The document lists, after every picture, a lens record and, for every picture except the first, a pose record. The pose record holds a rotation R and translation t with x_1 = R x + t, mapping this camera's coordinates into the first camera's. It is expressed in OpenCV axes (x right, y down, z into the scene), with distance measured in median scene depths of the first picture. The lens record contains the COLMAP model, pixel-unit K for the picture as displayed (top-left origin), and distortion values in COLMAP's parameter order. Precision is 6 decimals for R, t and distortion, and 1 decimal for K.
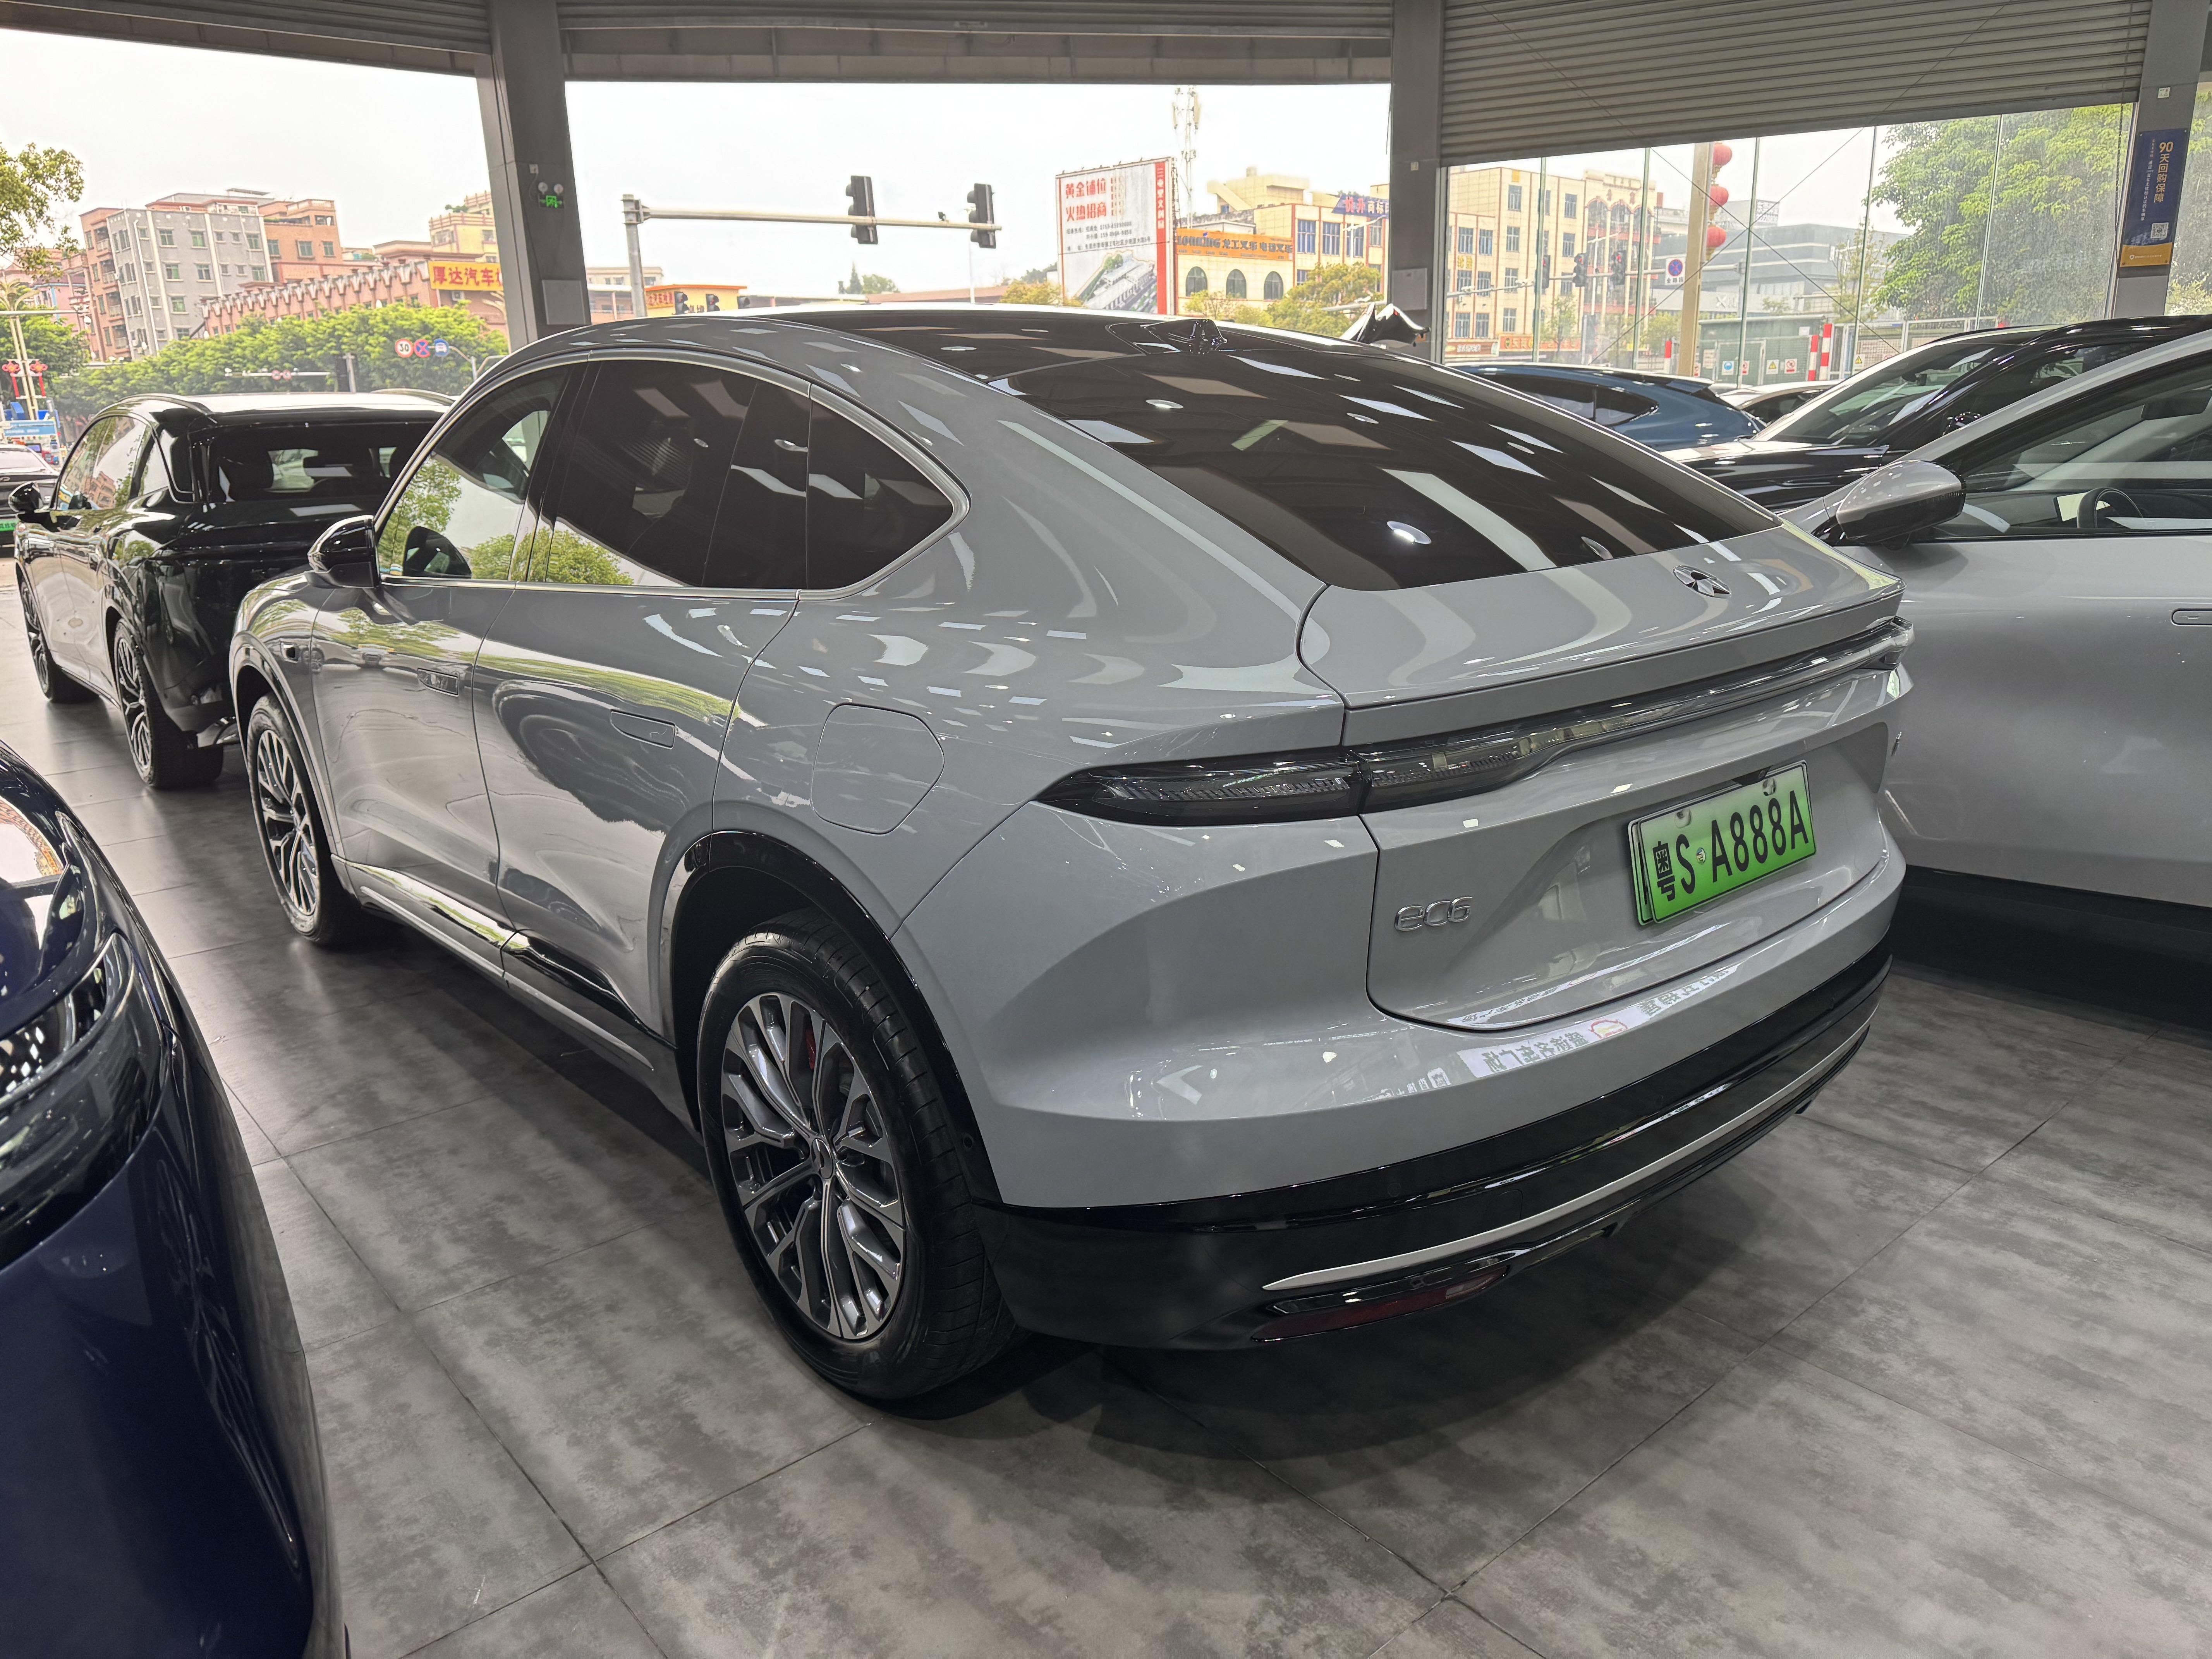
lens RADIAL K [[1532.4, 0, 1122.8], [0, 1532.4, 831.5], [0, 0, 1]] dist [0.011660, -0.005417]
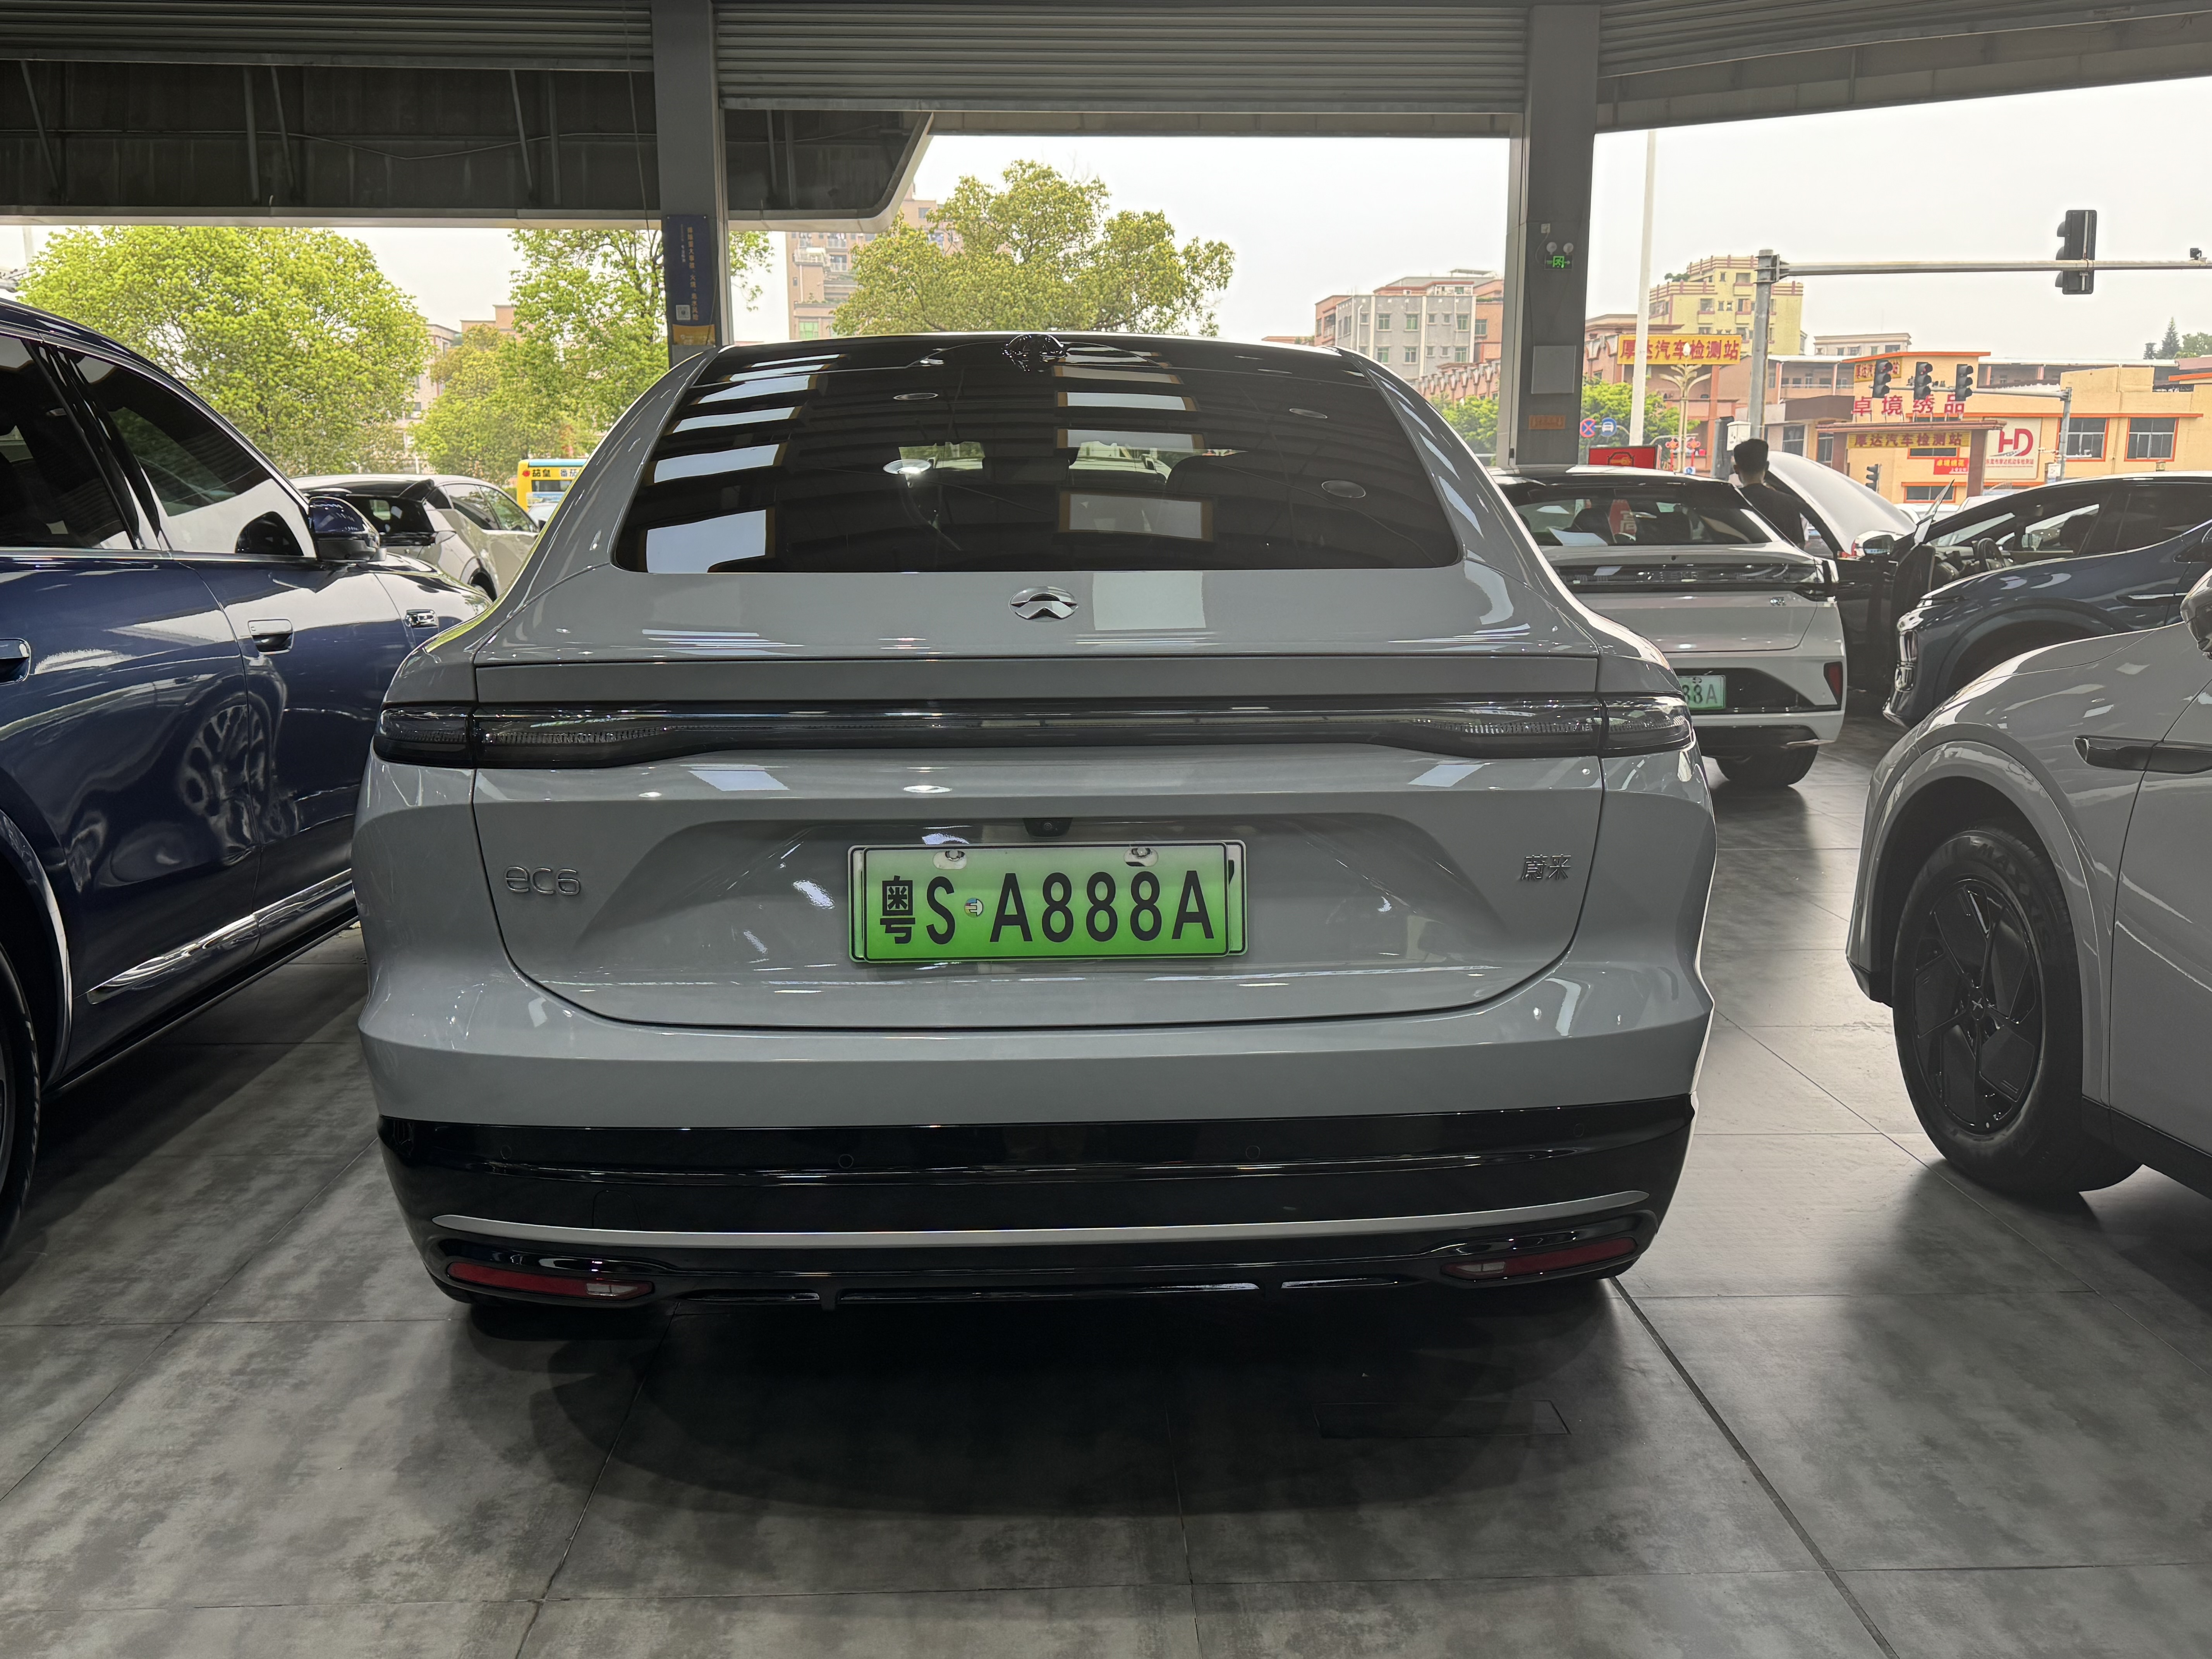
lens RADIAL K [[1765.8, 0, 1081.1], [0, 1765.8, 829.9], [0, 0, 1]] dist [0.091989, -0.140326]
pose [[0.788582, 0.139834, -0.598819, 0.957529], [-0.188592, 0.981870, -0.019073, -0.018679], [0.585296, 0.127973, 0.800657, 0.206917]]
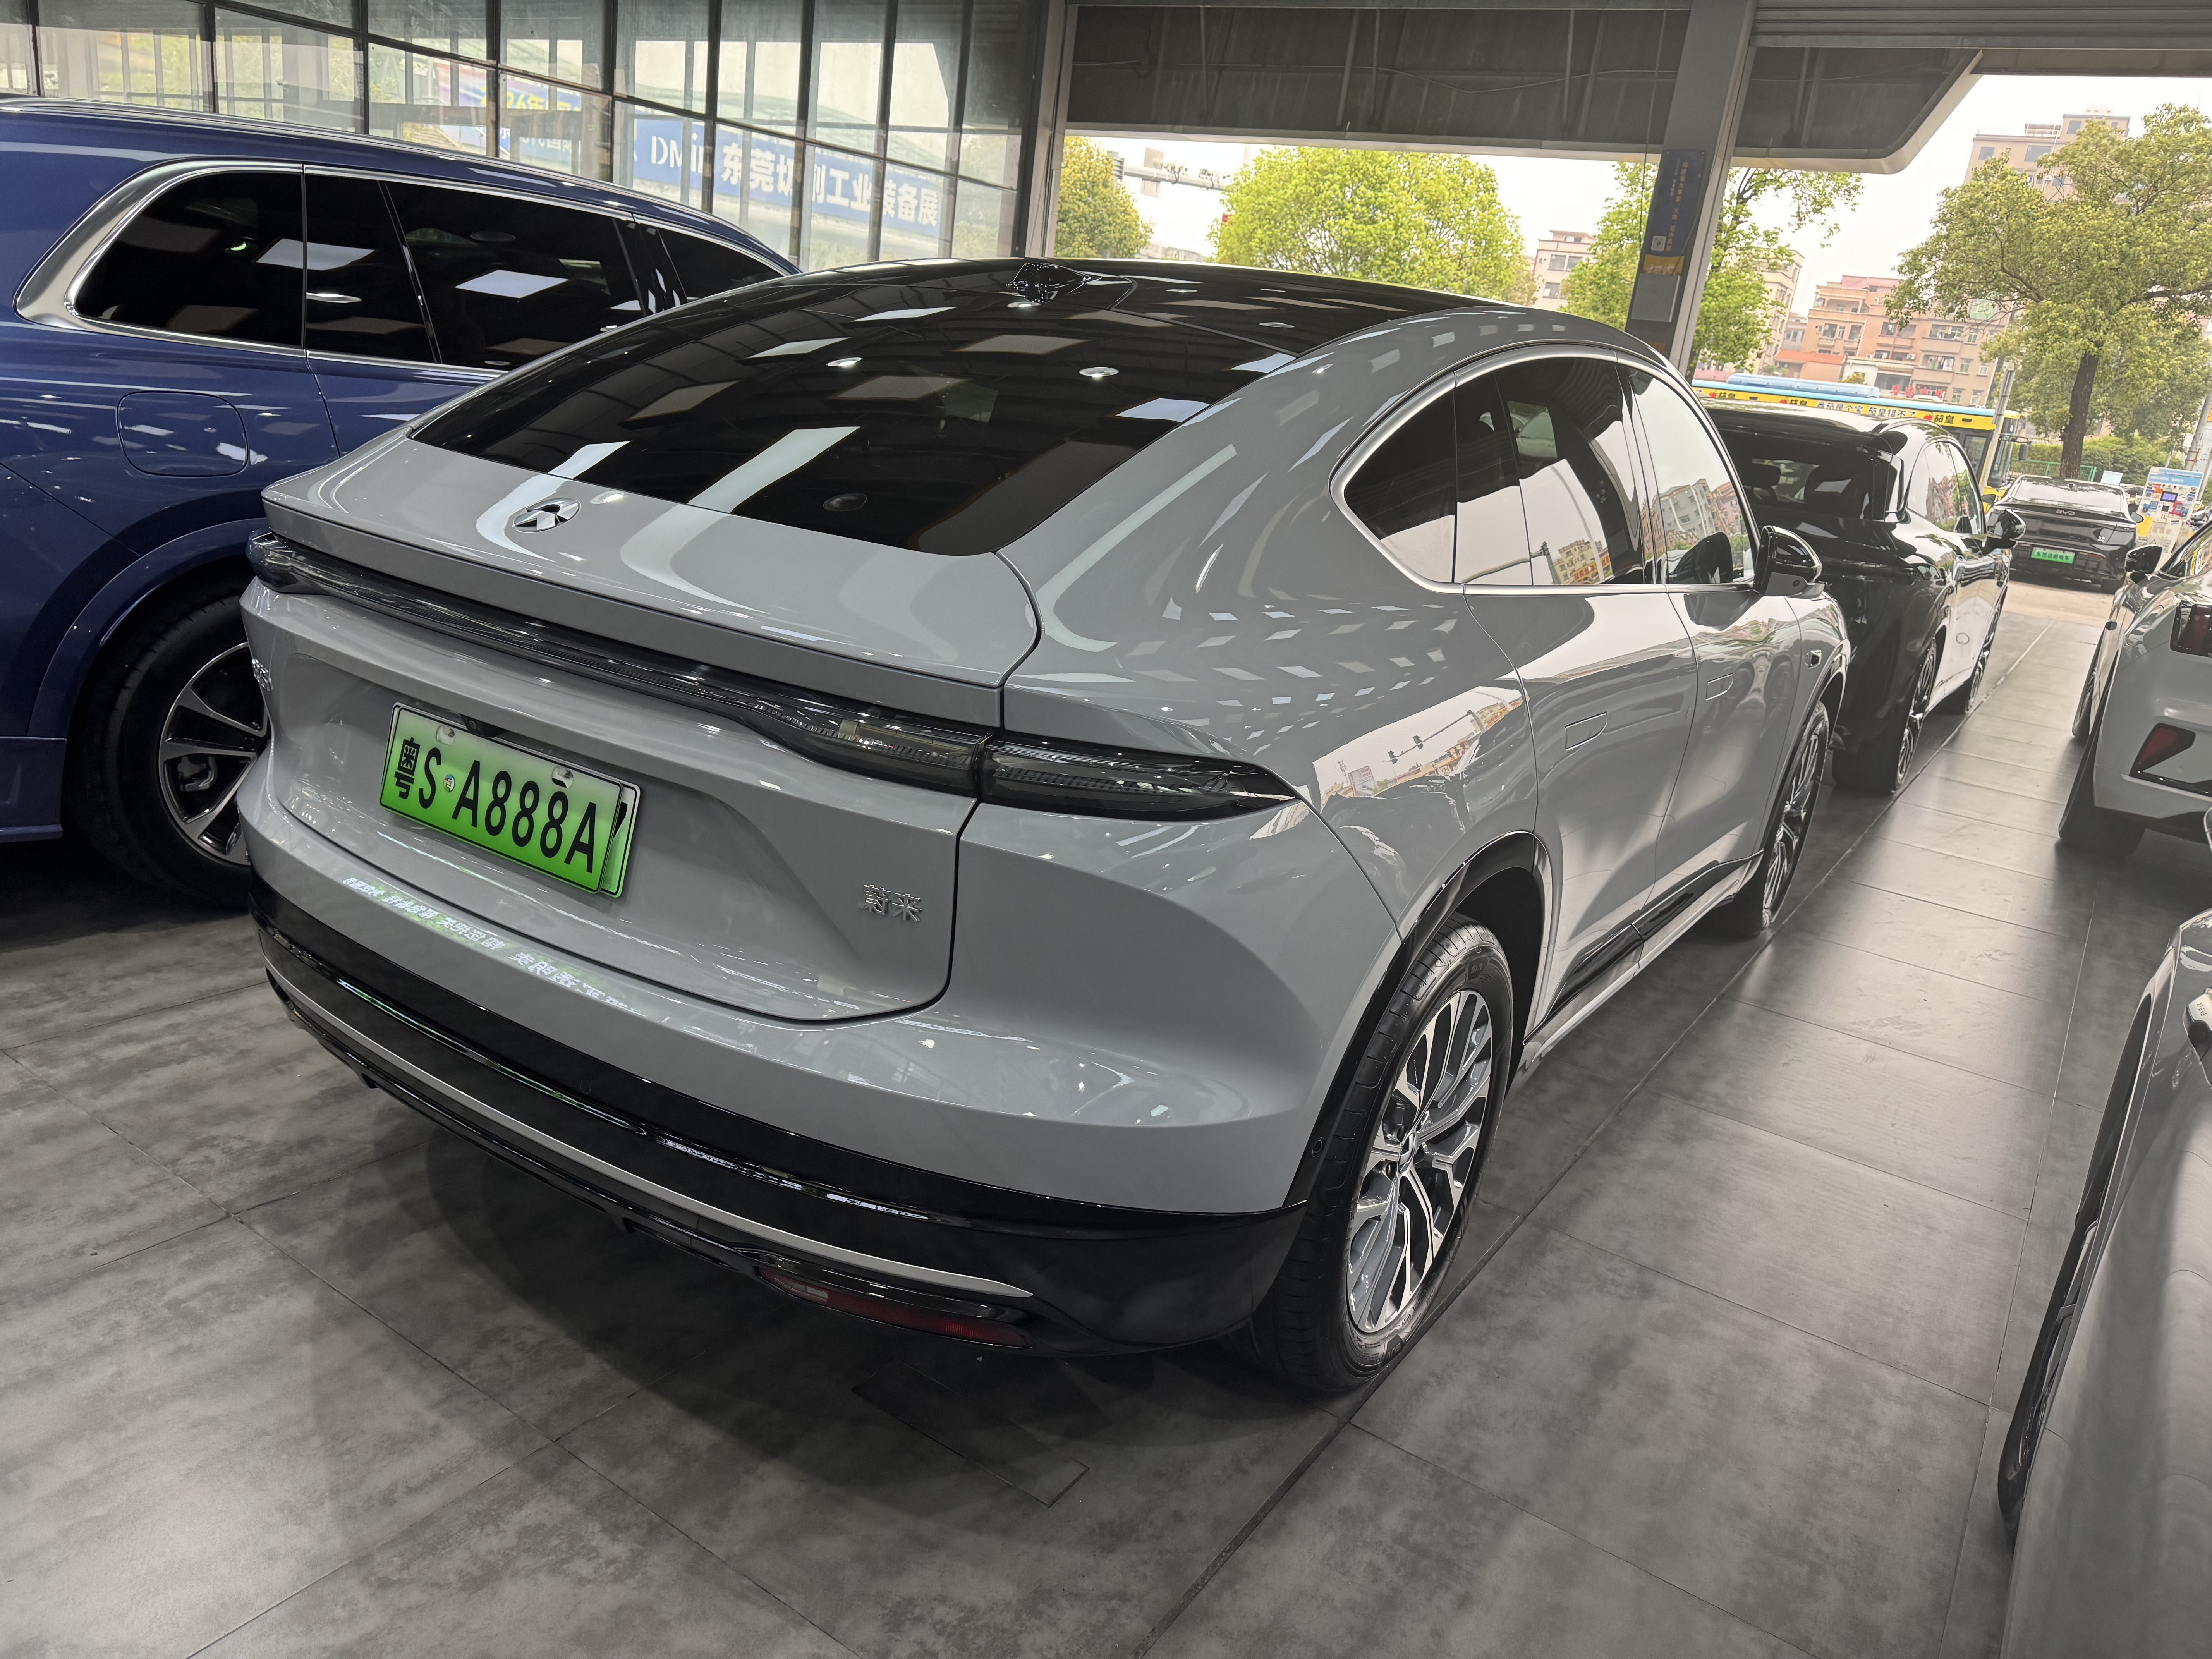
lens RADIAL K [[1532.4, 0, 1122.8], [0, 1532.4, 831.5], [0, 0, 1]] dist [0.011660, -0.005417]
pose [[0.288481, 0.351423, -0.890663, 1.267009], [-0.382106, 0.895182, 0.229444, -0.313246], [0.877937, 0.274138, 0.392524, 0.936138]]
